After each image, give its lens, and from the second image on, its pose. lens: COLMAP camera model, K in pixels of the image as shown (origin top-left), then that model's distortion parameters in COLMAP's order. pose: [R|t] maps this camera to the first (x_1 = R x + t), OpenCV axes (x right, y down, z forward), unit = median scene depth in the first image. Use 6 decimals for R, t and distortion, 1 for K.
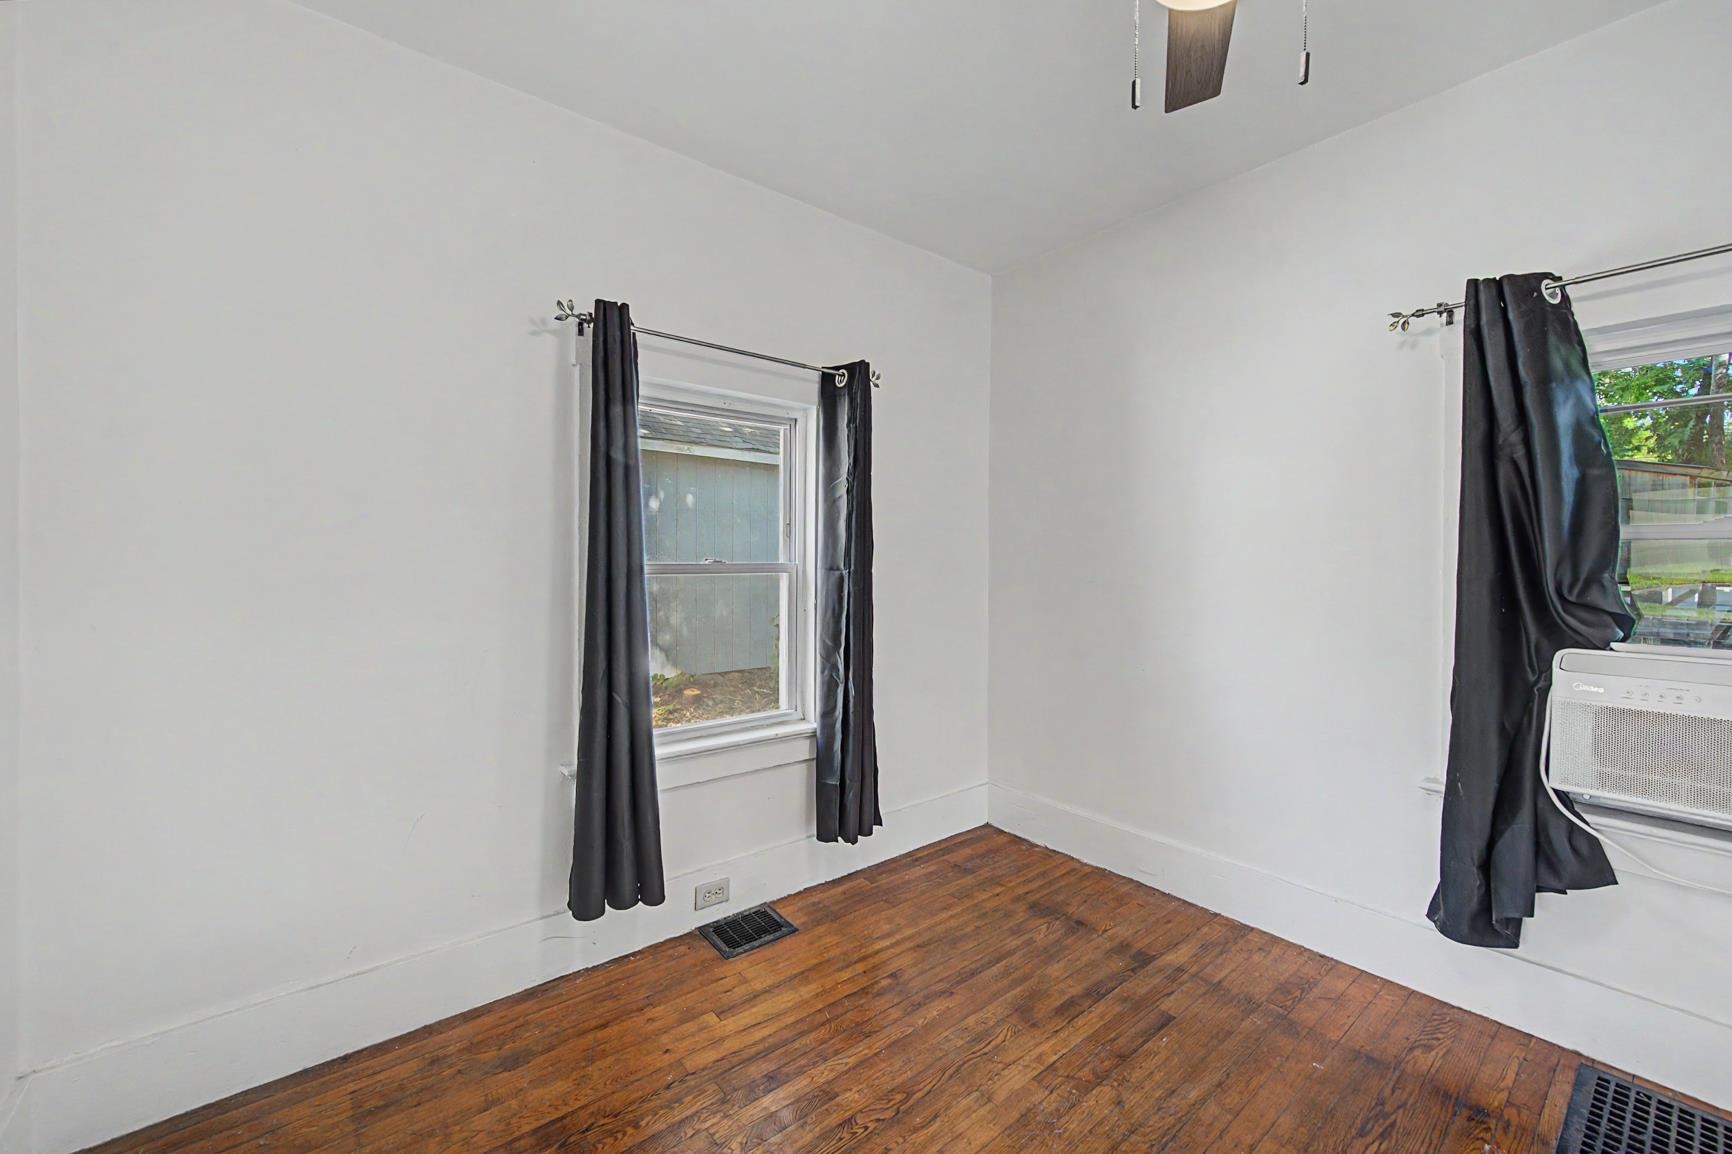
lens RADIAL K [[686.3, 0, 860.4], [0, 686.3, 571.1], [0, 0, 1]] dist [0.005940, -0.001806]
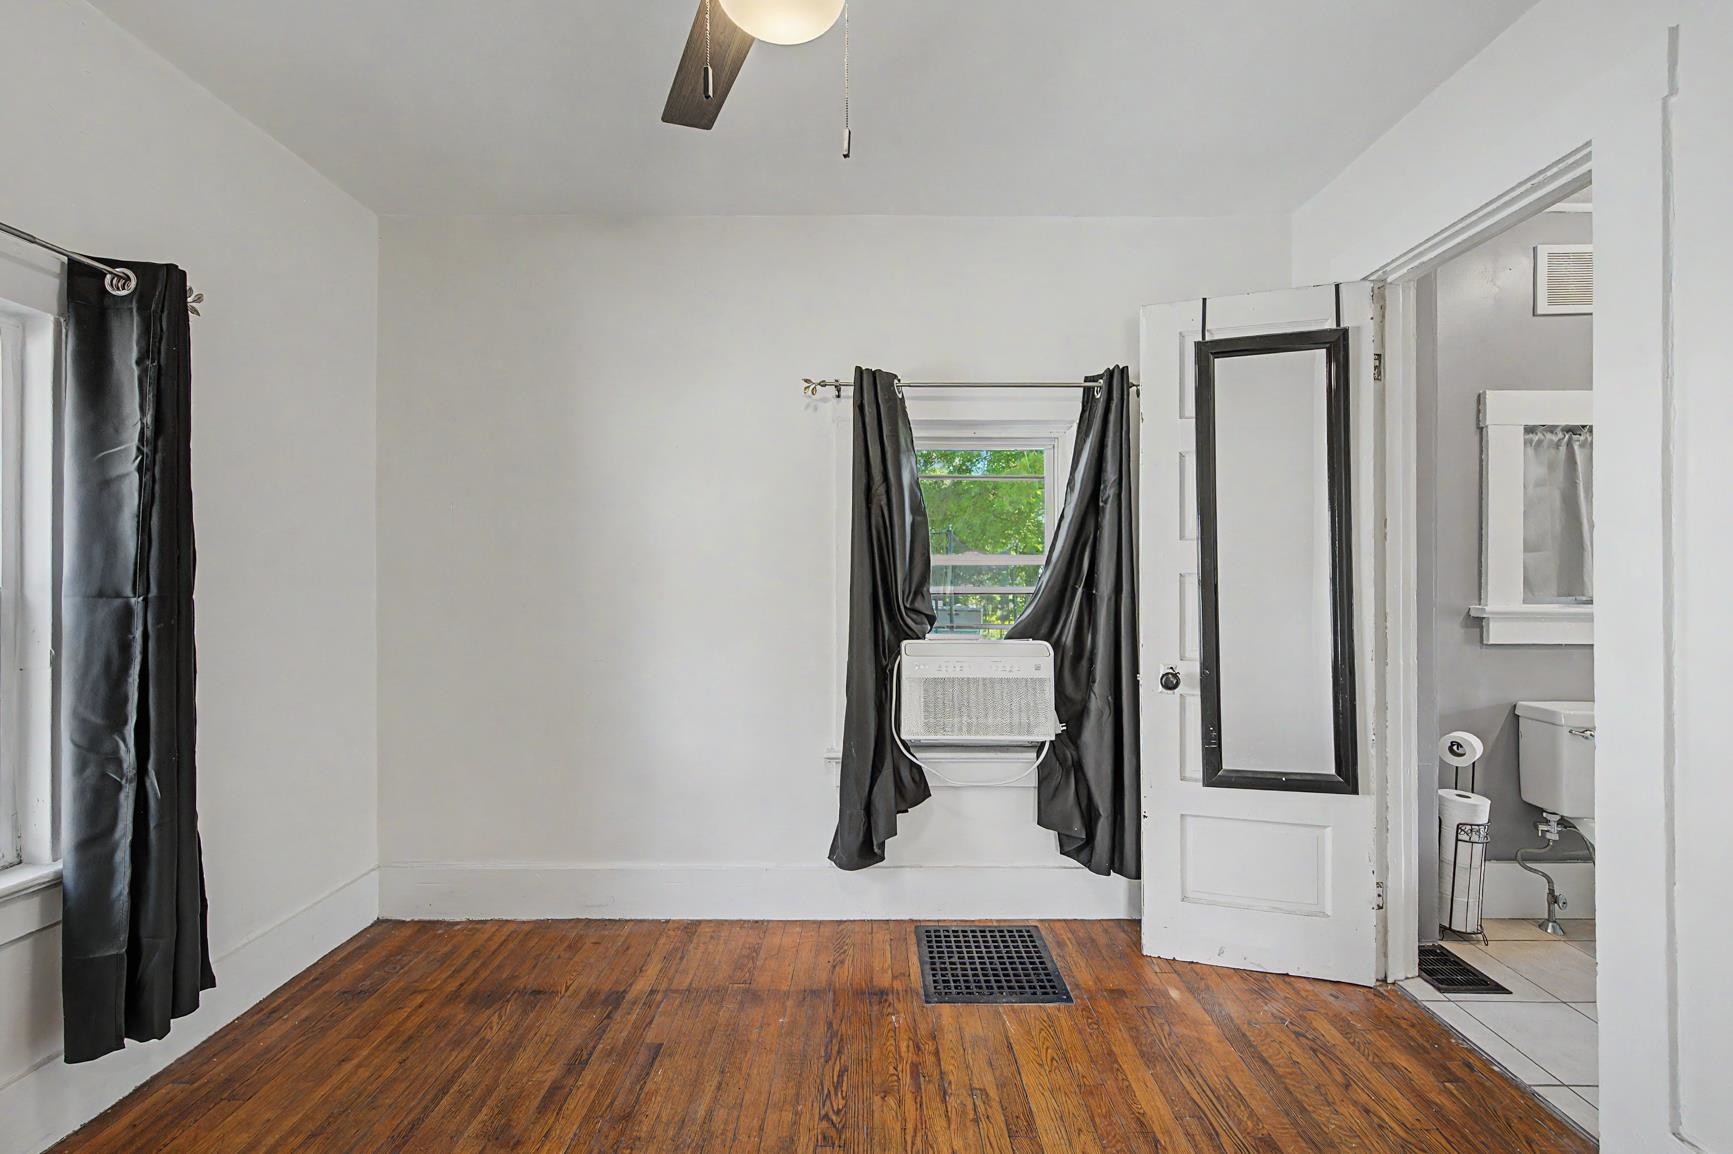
lens RADIAL K [[686.7, 0, 864.3], [0, 686.7, 582.2], [0, 0, 1]] dist [0.005940, -0.001806]
pose [[0.632438, -0.007783, 0.774572, -0.103829], [0.012729, 0.999919, -0.000346, -0.007182], [-0.774507, 0.010078, 0.632485, 0.127365]]
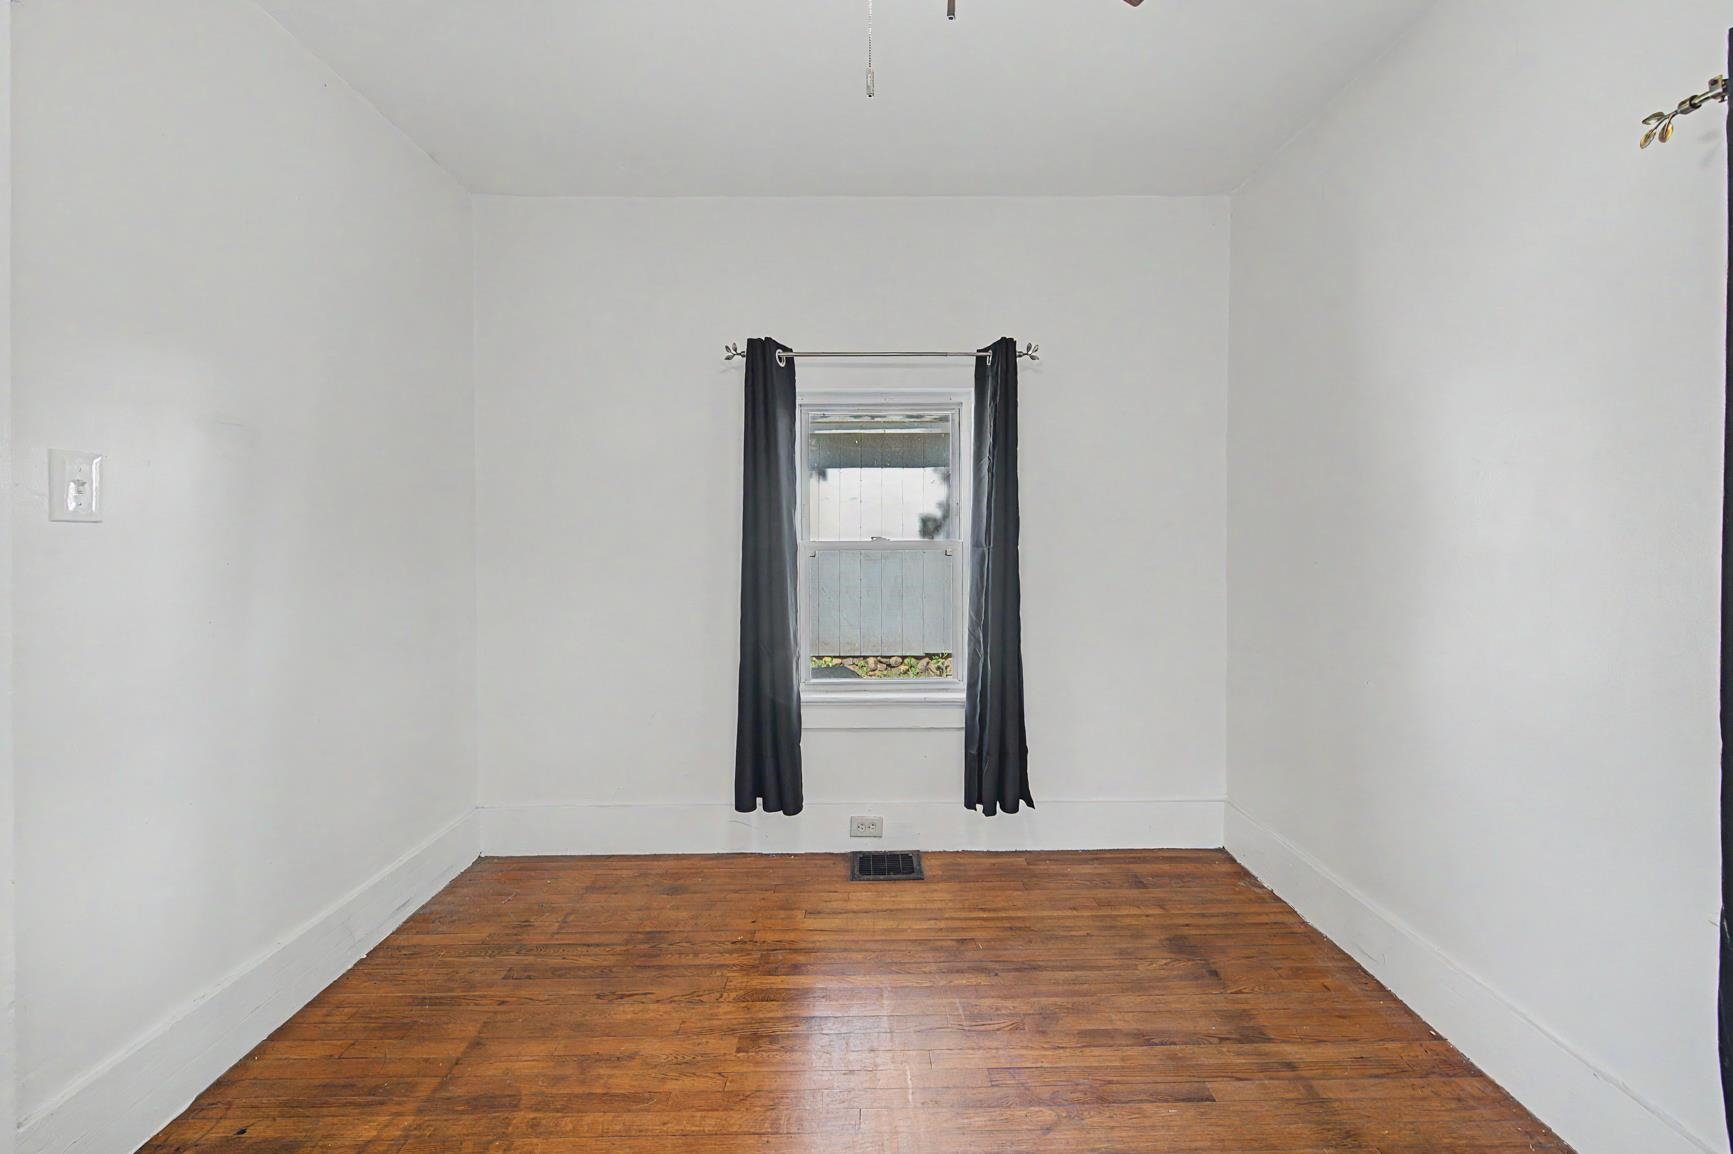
lens RADIAL K [[686.7, 0, 861.0], [0, 686.7, 560.5], [0, 0, 1]] dist [0.005940, -0.001806]
pose [[0.787855, 0.012813, -0.615728, 0.543289], [-0.002426, 0.999840, 0.017701, -0.000819], [0.615856, -0.012452, 0.787760, 0.097338]]
